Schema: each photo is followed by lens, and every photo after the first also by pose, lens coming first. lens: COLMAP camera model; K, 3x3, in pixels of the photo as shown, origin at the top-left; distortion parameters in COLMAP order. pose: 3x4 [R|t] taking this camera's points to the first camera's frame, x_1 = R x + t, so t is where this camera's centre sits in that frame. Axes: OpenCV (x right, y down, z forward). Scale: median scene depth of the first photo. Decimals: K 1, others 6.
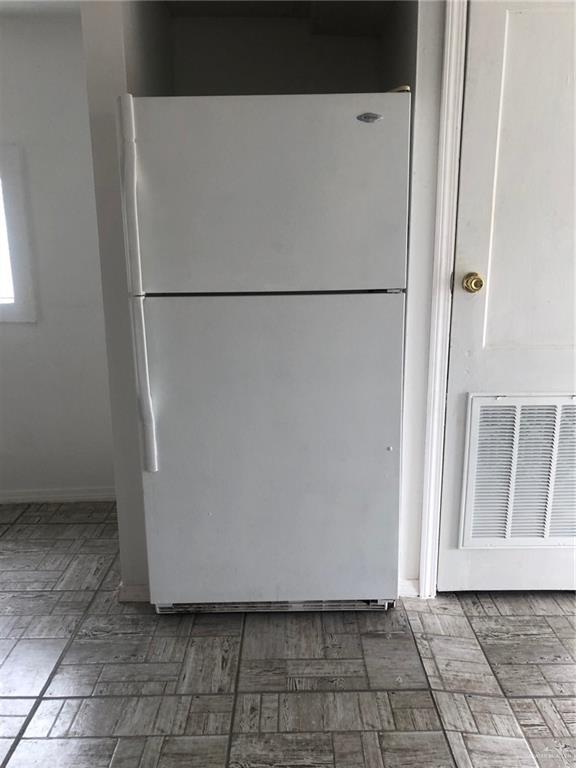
lens RADIAL K [[628.0, 0, 285.7], [0, 628.0, 386.0], [0, 0, 1]] dist [0.033872, -0.031990]
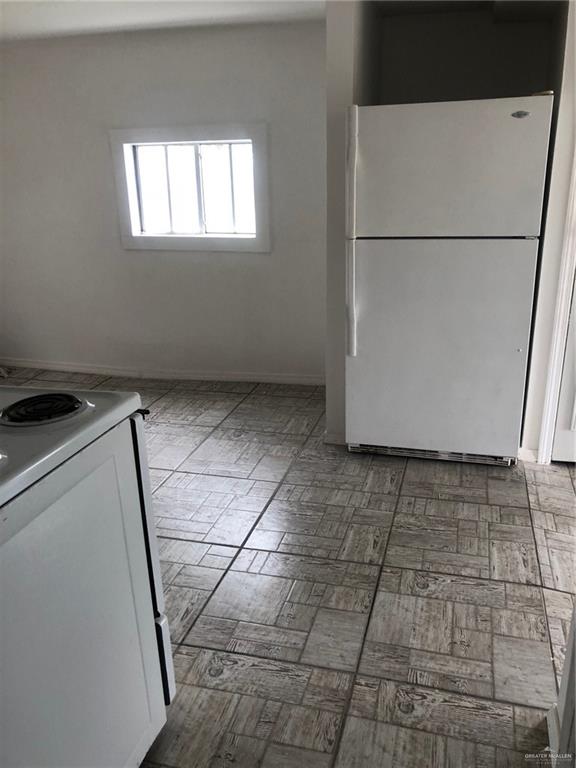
lens RADIAL K [[628.0, 0, 291.1], [0, 628.0, 381.0], [0, 0, 1]] dist [0.033872, -0.031990]
pose [[0.963225, 0.075878, -0.257761, 0.040623], [-0.047901, 0.992423, 0.113142, 0.031380], [0.264393, -0.096634, 0.959561, -0.496824]]
